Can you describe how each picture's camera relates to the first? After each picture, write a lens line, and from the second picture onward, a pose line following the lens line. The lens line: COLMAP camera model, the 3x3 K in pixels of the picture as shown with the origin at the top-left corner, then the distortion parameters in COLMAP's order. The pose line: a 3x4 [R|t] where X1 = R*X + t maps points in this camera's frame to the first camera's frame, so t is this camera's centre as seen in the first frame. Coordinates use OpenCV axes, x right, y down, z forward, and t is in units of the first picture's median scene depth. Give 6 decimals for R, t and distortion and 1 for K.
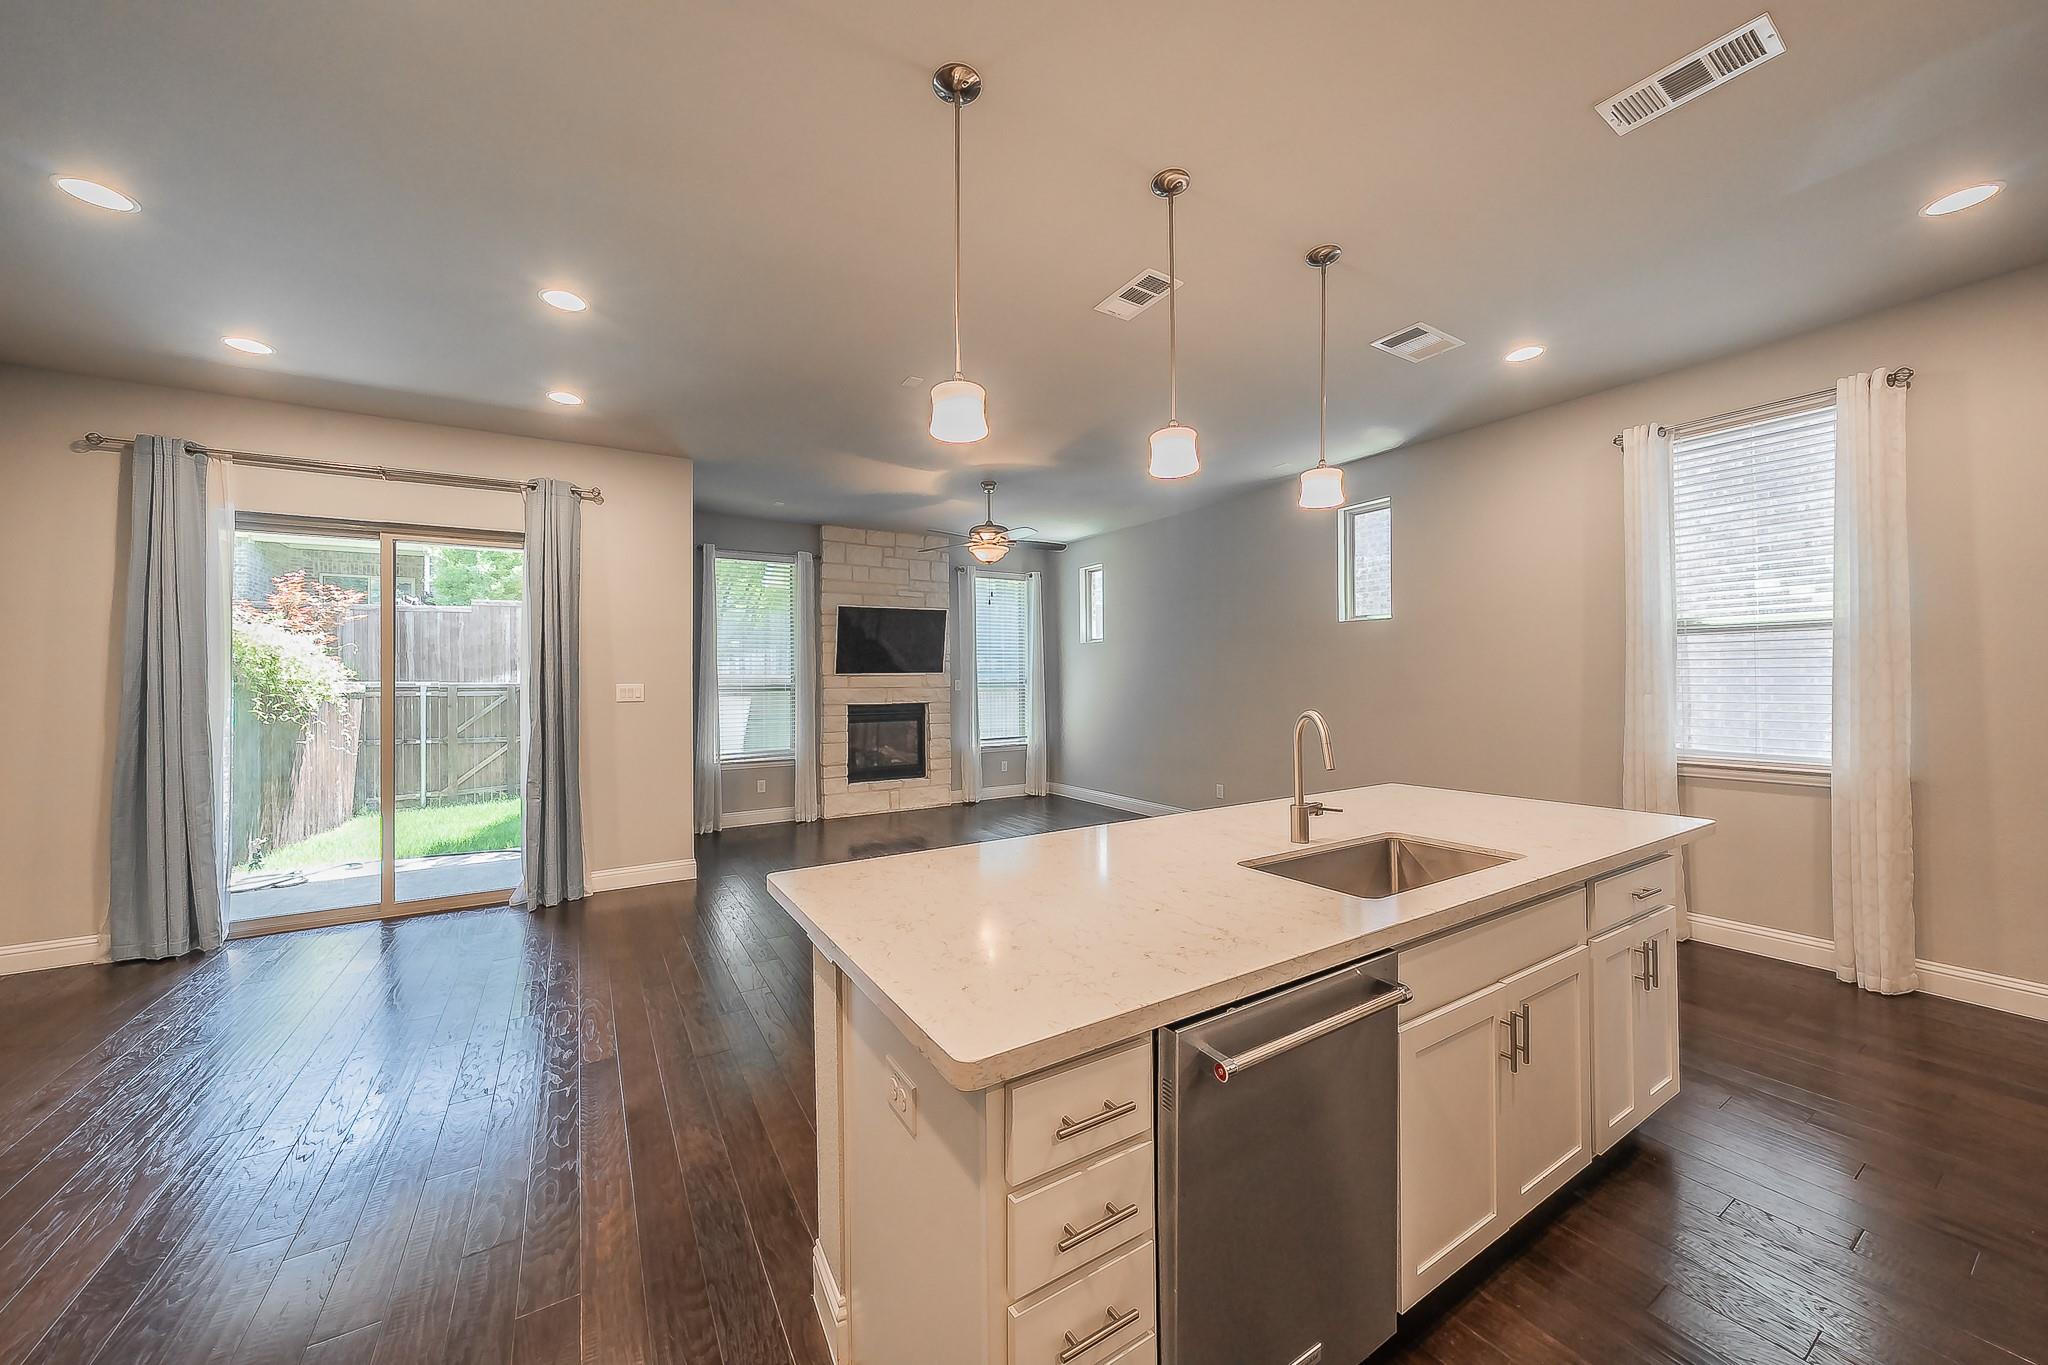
lens RADIAL K [[720.1, 0, 1017.4], [0, 720.1, 673.8], [0, 0, 1]] dist [0.000674, 0.000034]
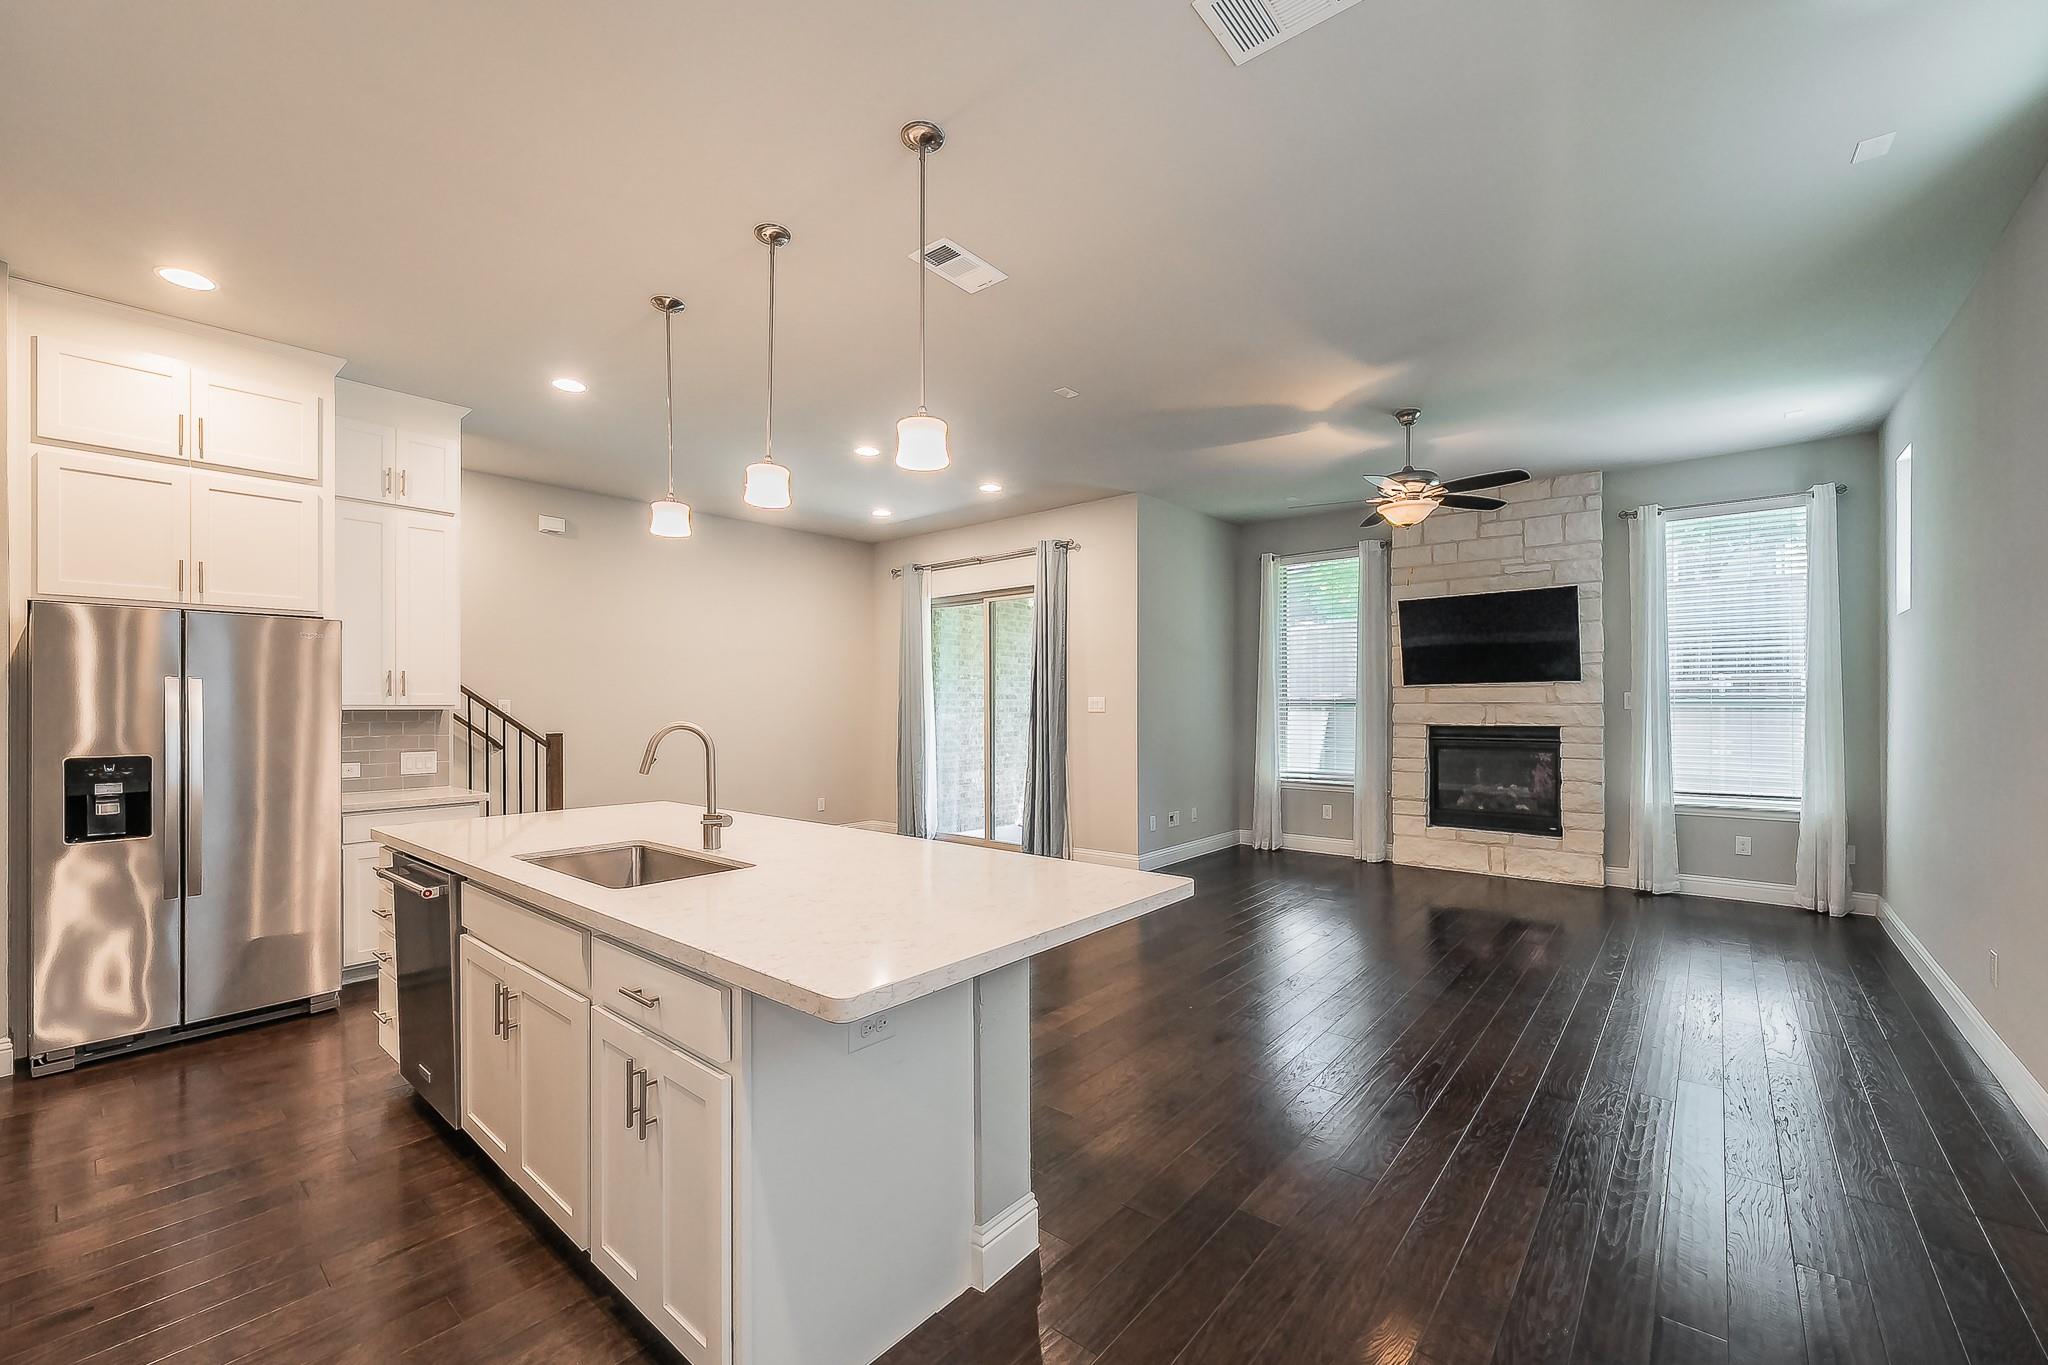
lens RADIAL K [[828.3, 0, 1019.2], [0, 828.3, 699.4], [0, 0, 1]] dist [-0.001033, -0.000050]
pose [[0.318145, 0.007003, -0.948016, 0.468710], [0.012148, 0.999861, 0.011463, -0.000029], [0.947964, -0.015163, 0.318016, 0.291996]]
